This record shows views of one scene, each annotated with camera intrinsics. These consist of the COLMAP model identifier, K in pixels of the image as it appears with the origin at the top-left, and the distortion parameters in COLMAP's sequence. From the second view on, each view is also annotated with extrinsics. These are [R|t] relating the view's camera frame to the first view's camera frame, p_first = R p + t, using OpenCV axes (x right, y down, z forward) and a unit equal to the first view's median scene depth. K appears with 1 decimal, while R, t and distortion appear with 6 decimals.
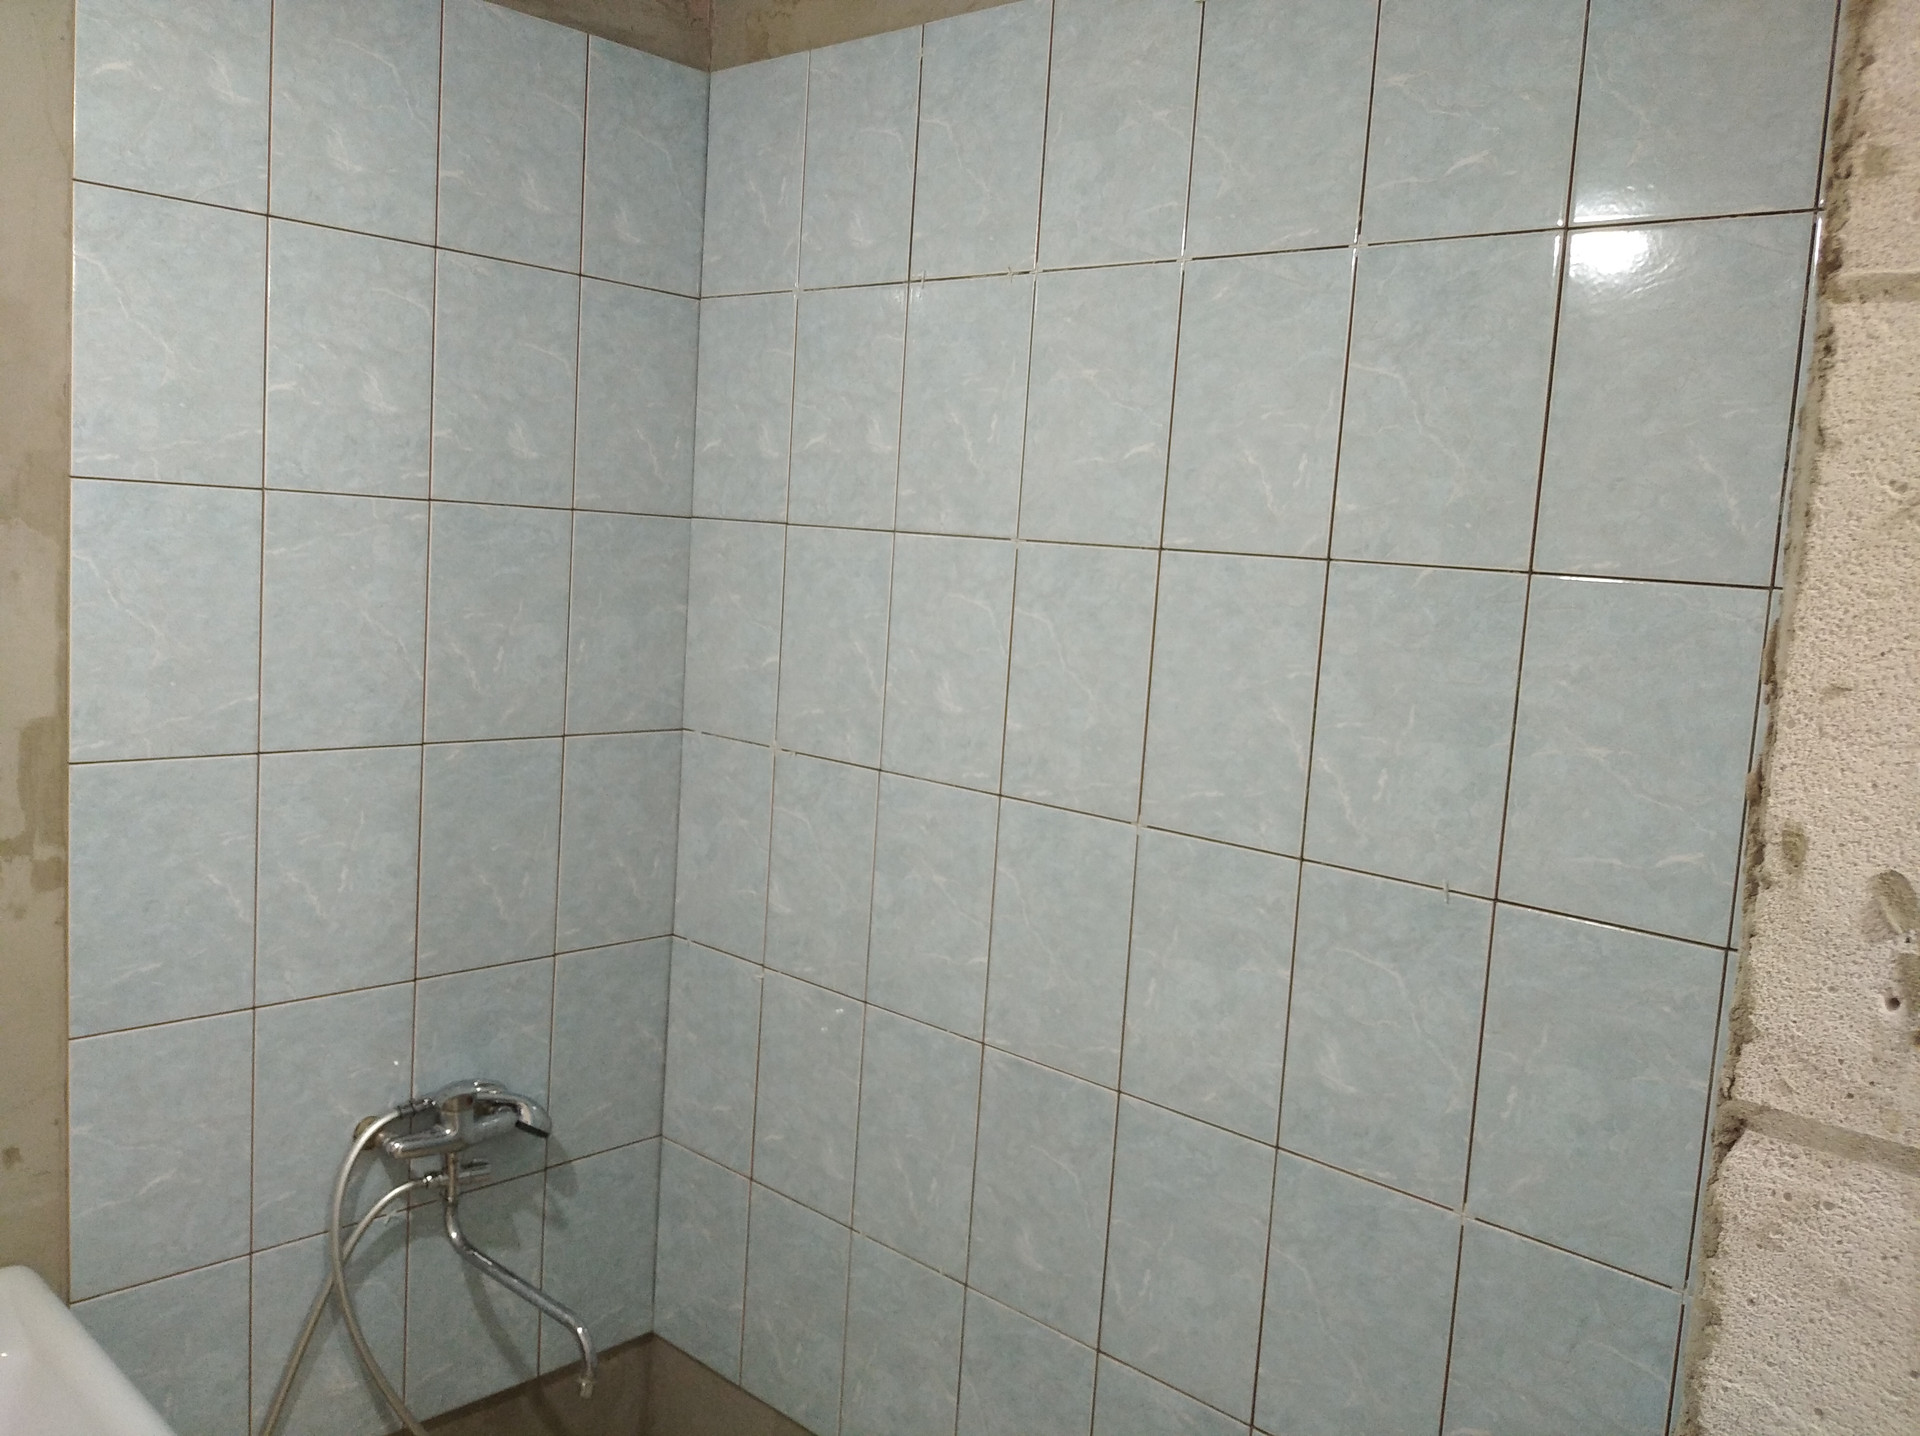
lens RADIAL K [[1570.0, 0, 975.0], [0, 1570.0, 725.0], [0, 0, 1]] dist [0.055311, -0.096329]
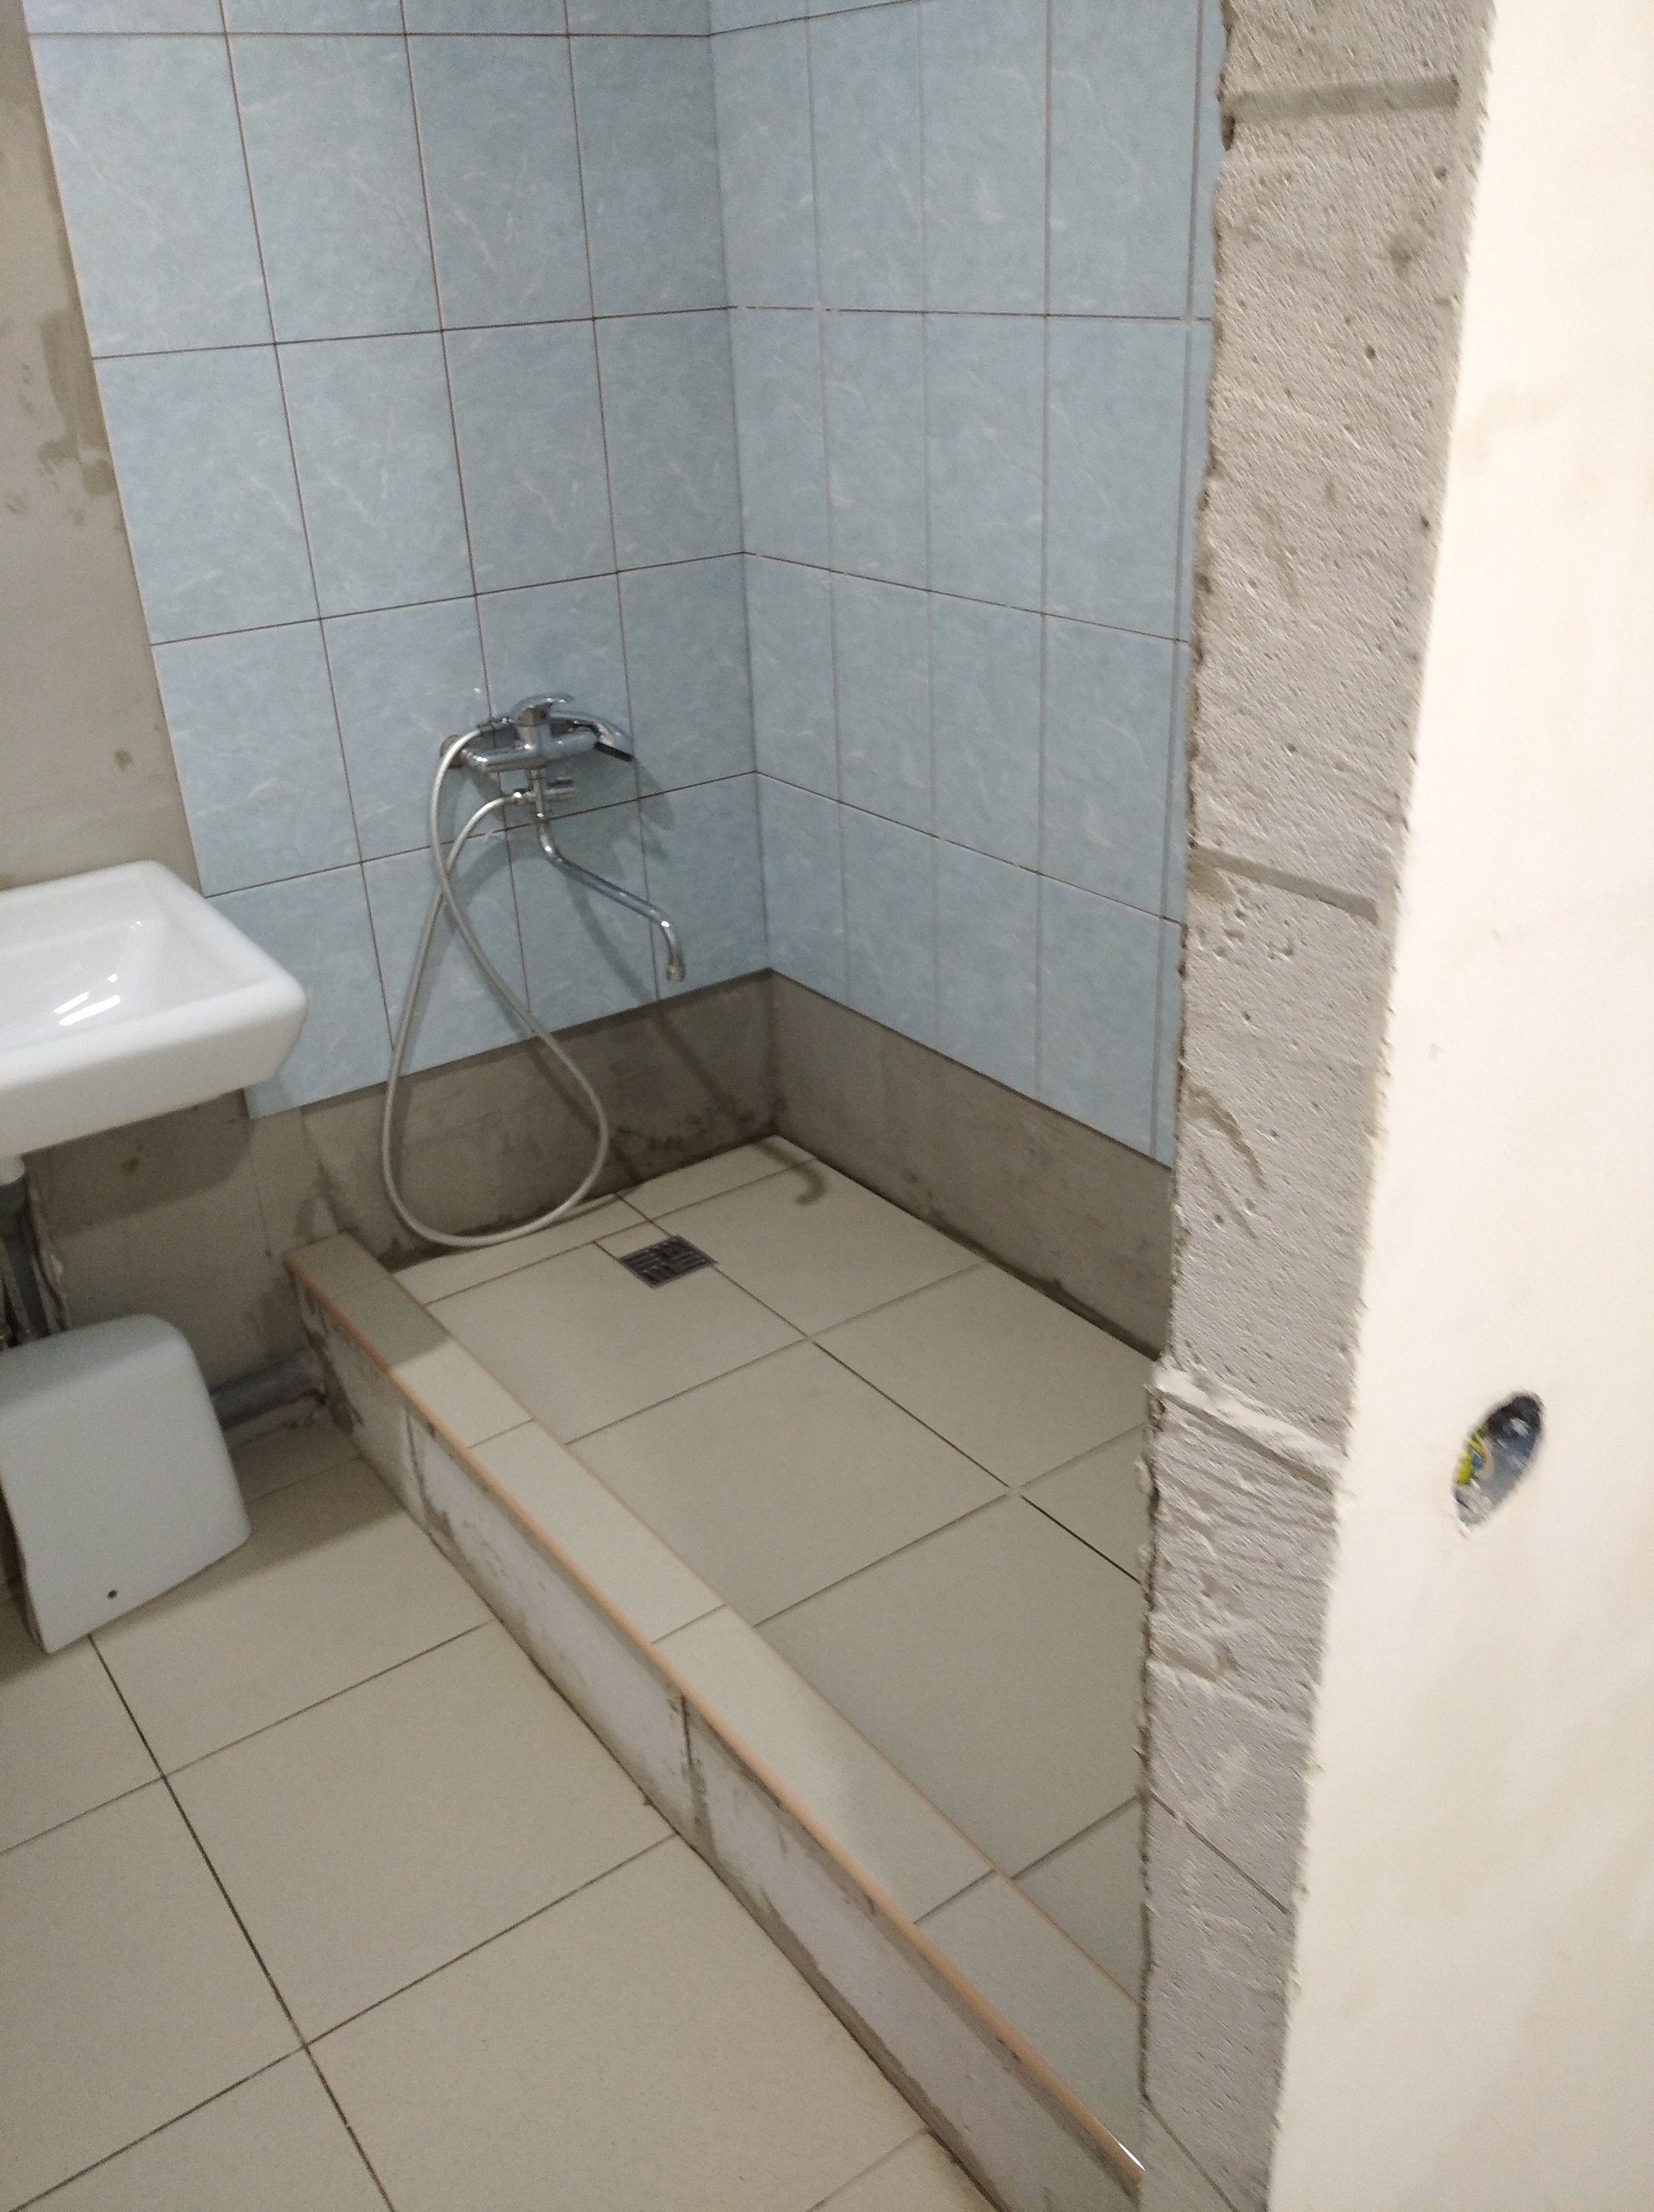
lens RADIAL K [[1808.6, 0, 858.9], [0, 1808.6, 1106.0], [0, 0, 1]] dist [0.055311, -0.096329]
pose [[0.974554, -0.006981, -0.224042, 0.132452], [0.080786, 0.943282, 0.322014, 0.118955], [0.209087, -0.331920, 0.919843, -0.097710]]
